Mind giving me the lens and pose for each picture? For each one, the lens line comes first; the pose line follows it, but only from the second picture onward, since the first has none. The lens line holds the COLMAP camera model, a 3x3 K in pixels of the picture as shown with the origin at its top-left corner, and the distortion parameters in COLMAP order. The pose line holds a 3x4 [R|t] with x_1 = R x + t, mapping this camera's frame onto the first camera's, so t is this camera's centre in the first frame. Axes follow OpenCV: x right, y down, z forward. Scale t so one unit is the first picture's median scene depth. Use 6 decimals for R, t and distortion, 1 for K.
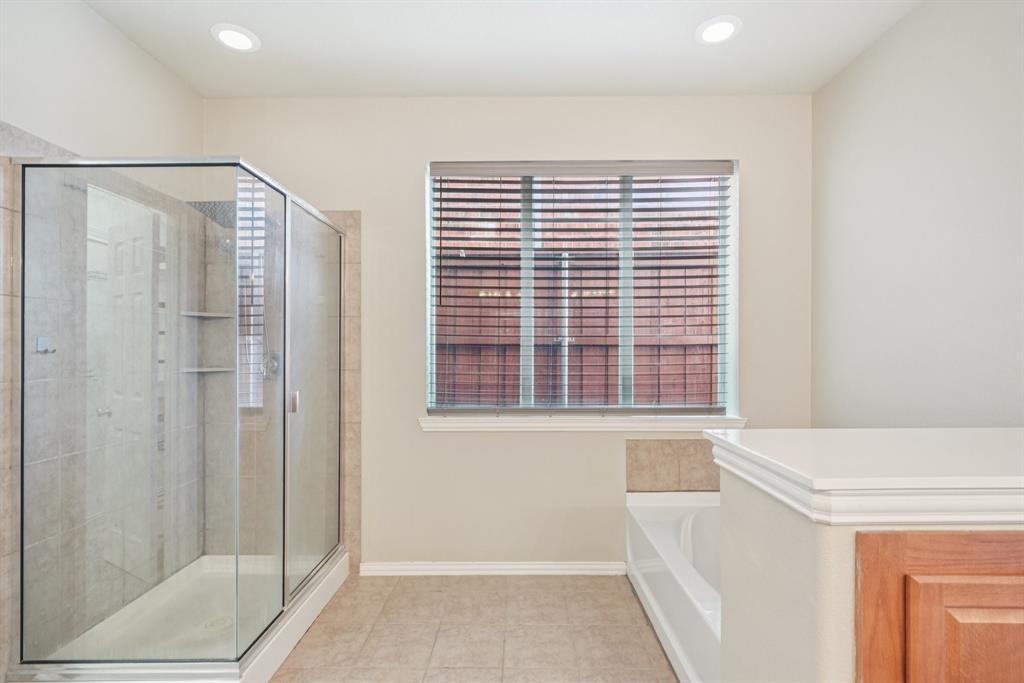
lens RADIAL K [[465.6, 0, 513.5], [0, 465.6, 347.3], [0, 0, 1]] dist [-0.000438, -0.000838]
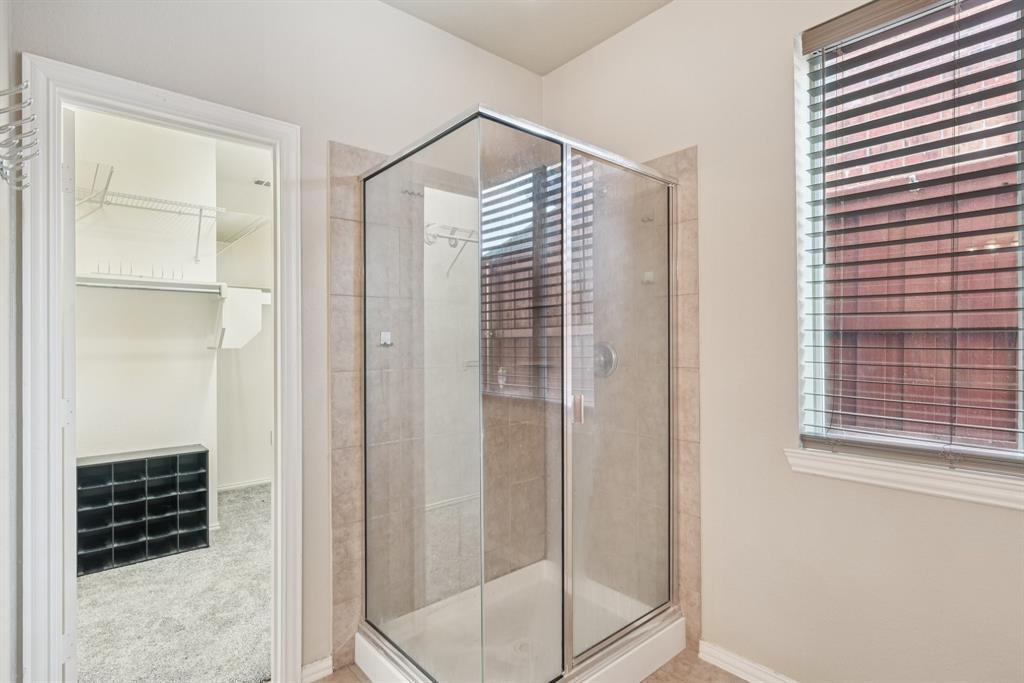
lens RADIAL K [[509.9, 0, 511.6], [0, 509.9, 341.0], [0, 0, 1]] dist [0.001215, -0.000421]
pose [[0.664684, -0.007228, -0.747090, 0.067423], [0.013117, 0.999912, 0.001996, 0.000905], [0.747010, -0.011126, 0.664720, 0.274174]]
